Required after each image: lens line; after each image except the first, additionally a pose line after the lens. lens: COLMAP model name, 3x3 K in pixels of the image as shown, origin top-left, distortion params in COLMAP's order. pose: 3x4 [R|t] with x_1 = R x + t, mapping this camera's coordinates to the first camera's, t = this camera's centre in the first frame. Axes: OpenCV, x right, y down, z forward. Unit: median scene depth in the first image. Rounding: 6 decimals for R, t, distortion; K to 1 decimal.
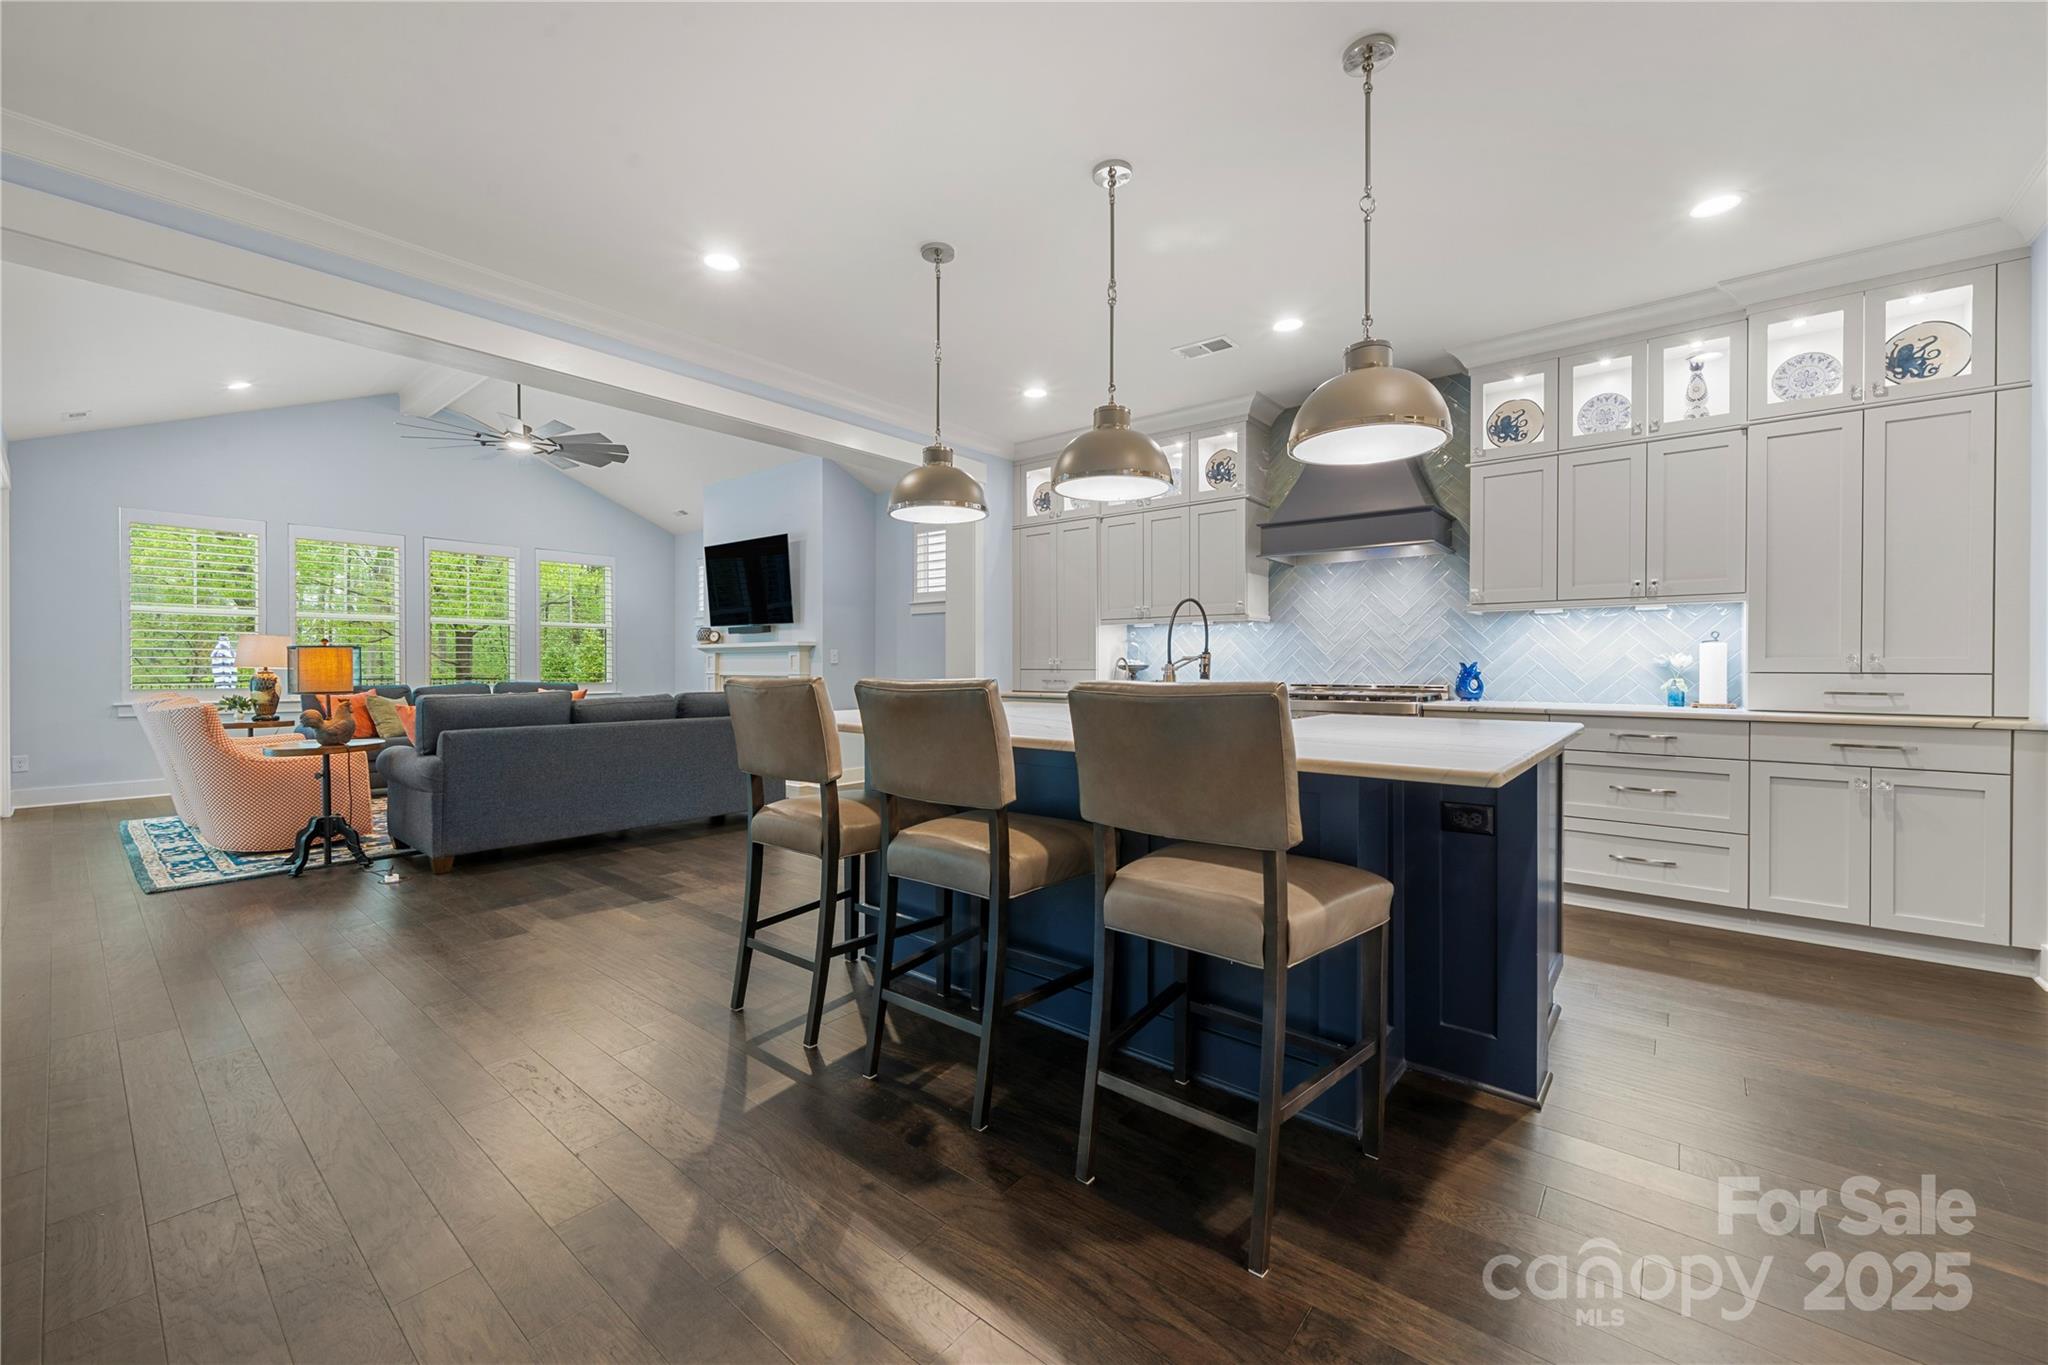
lens RADIAL K [[809.4, 0, 1016.9], [0, 809.4, 670.8], [0, 0, 1]] dist [-0.000211, -0.000205]
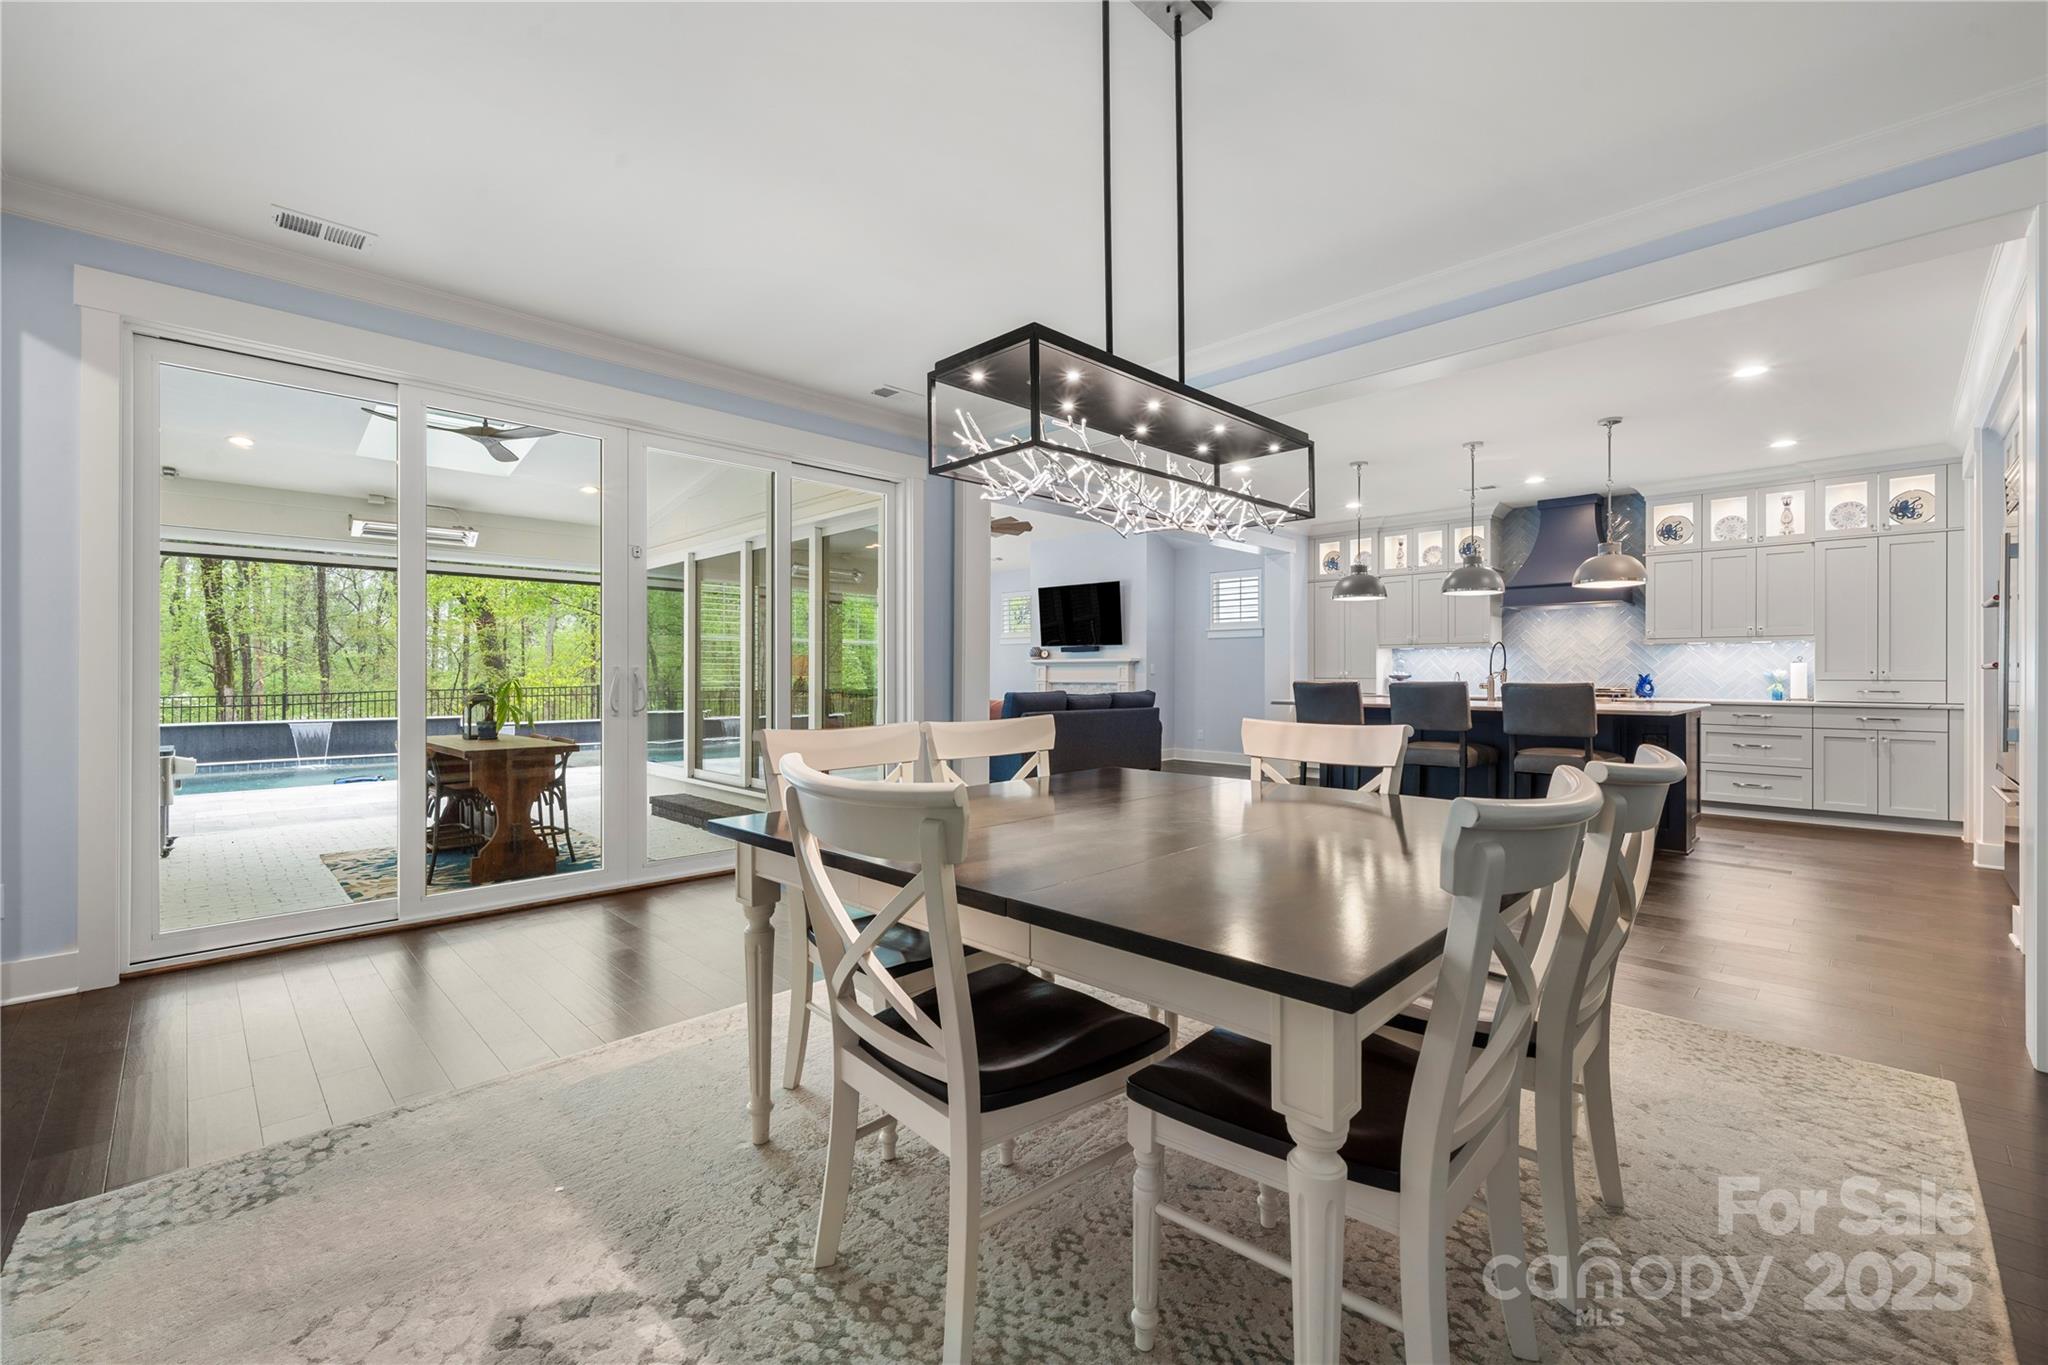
lens RADIAL K [[849.9, 0, 1027.2], [0, 849.9, 675.1], [0, 0, 1]] dist [-0.000603, -0.000675]
pose [[0.995356, -0.000837, -0.096258, -0.509884], [0.000467, 0.999992, -0.003867, -0.002353], [0.096261, 0.003804, 0.995349, -0.814269]]
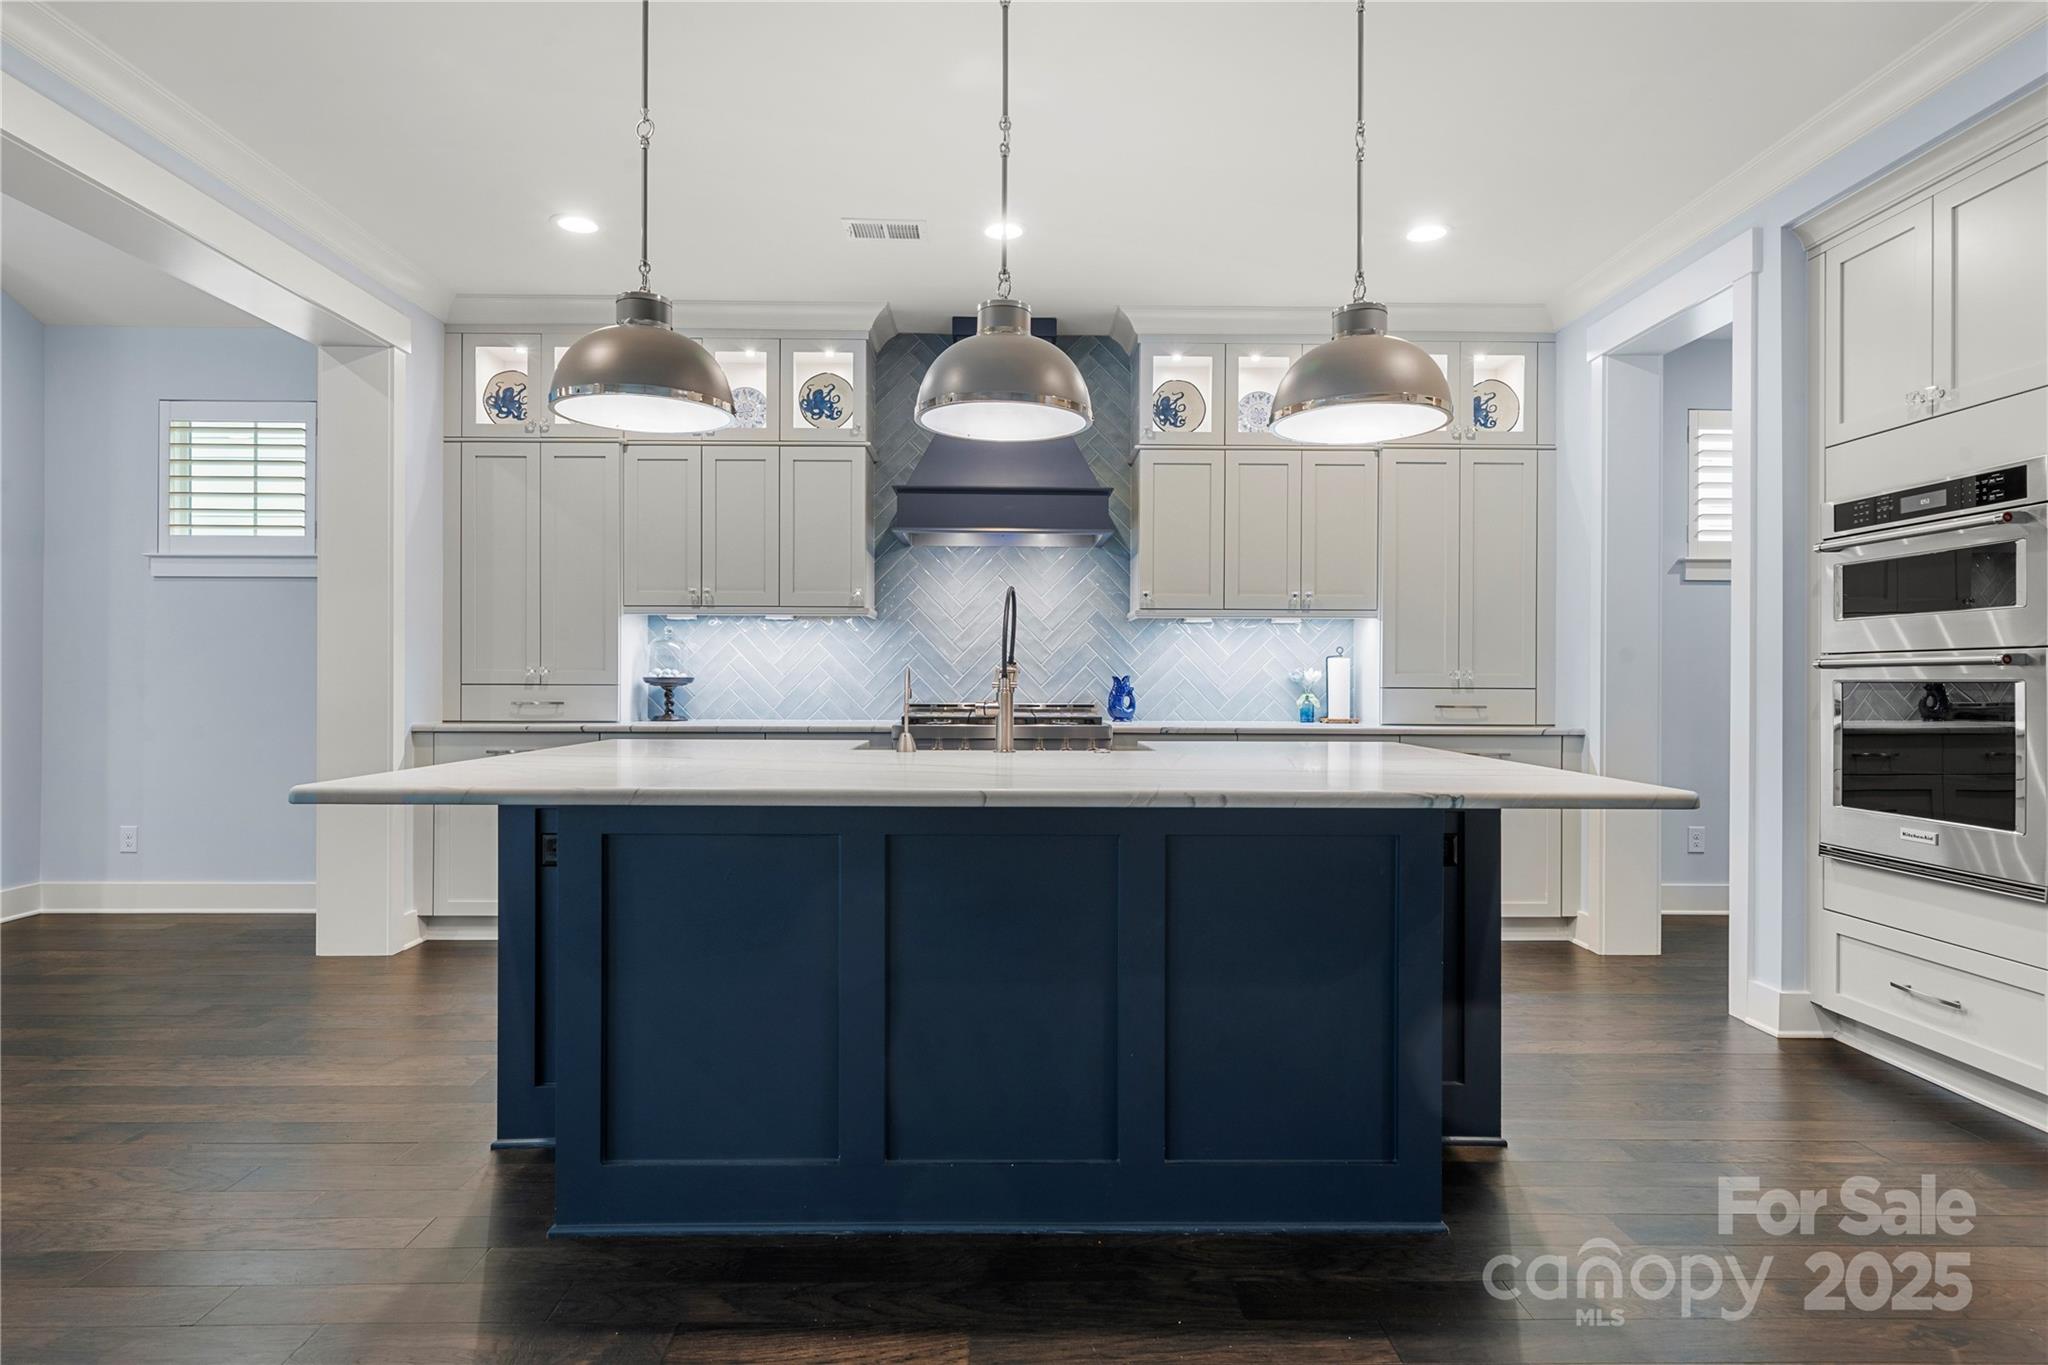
lens RADIAL K [[1123.5, 0, 1024.0], [0, 1123.5, 682.5], [0, 0, 1]] dist [0.000410, 0.000072]
pose [[0.758881, 0.002137, 0.651226, -0.299109], [-0.000346, 0.999996, -0.002879, -0.000214], [-0.651229, 0.001959, 0.758878, 0.167936]]
